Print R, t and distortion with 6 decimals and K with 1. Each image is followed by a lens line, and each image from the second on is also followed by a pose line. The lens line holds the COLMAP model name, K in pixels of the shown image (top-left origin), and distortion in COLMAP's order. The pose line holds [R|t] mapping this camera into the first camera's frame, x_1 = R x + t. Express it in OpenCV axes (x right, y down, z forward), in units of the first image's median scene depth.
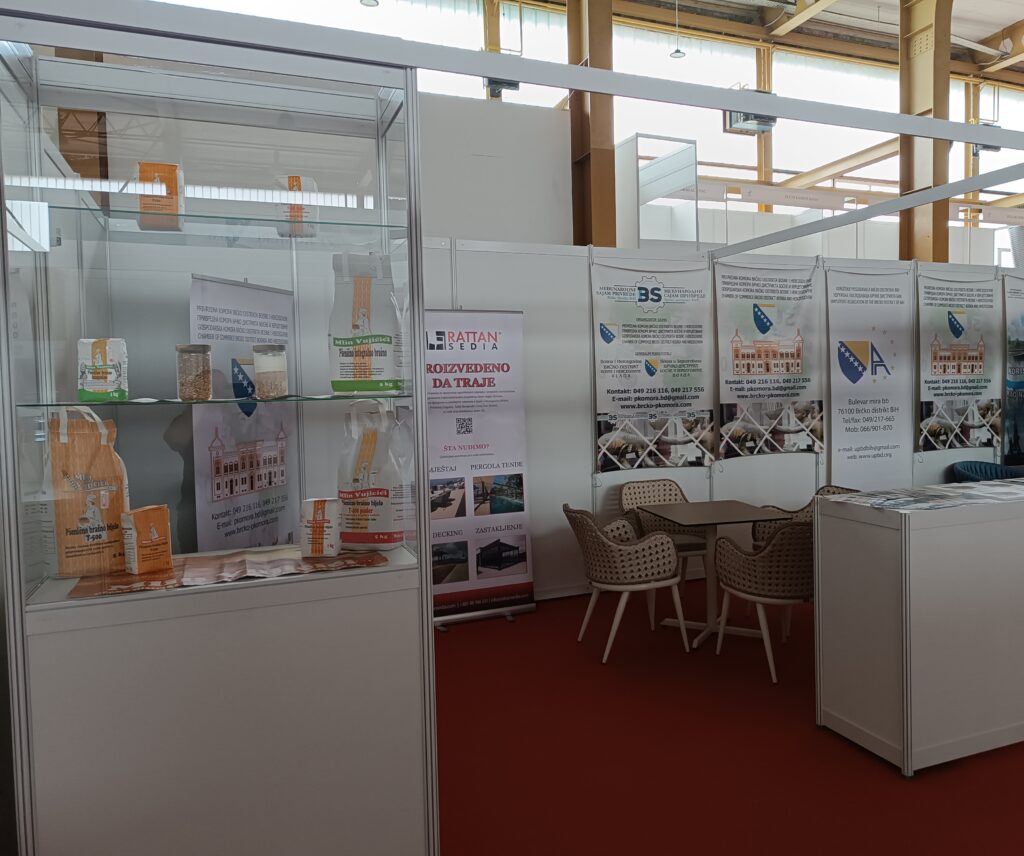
lens RADIAL K [[825.4, 0, 573.9], [0, 825.4, 415.5], [0, 0, 1]] dist [0.002199, 0.000903]
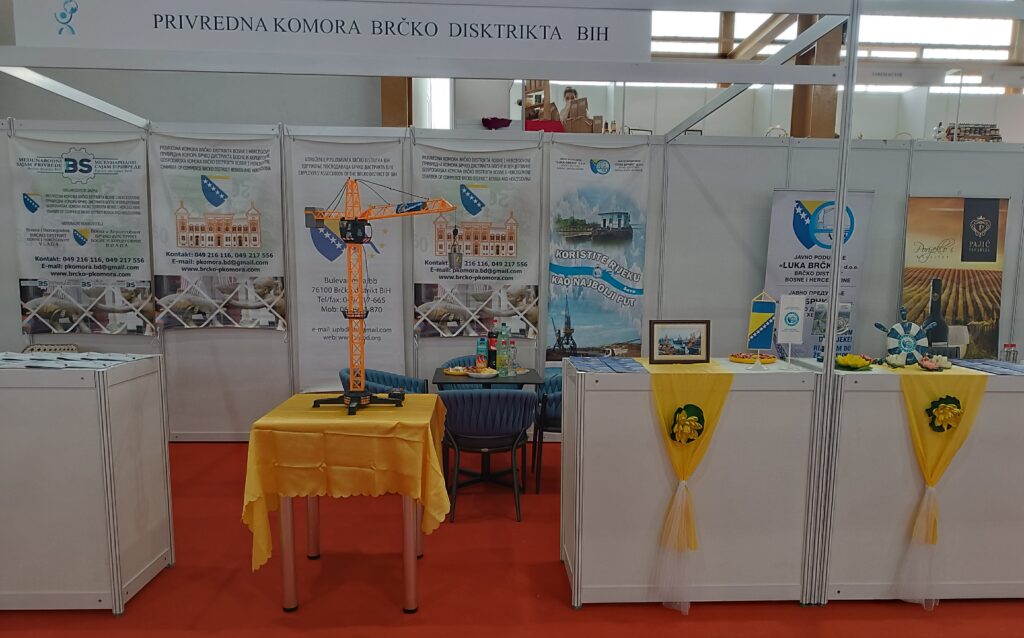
lens RADIAL K [[728.3, 0, 524.4], [0, 728.3, 374.4], [0, 0, 1]] dist [0.036825, -0.041359]
pose [[0.940170, 0.079734, -0.331243, 0.891865], [-0.044817, 0.992725, 0.111754, -0.013710], [0.337744, -0.090222, 0.936904, 0.286191]]
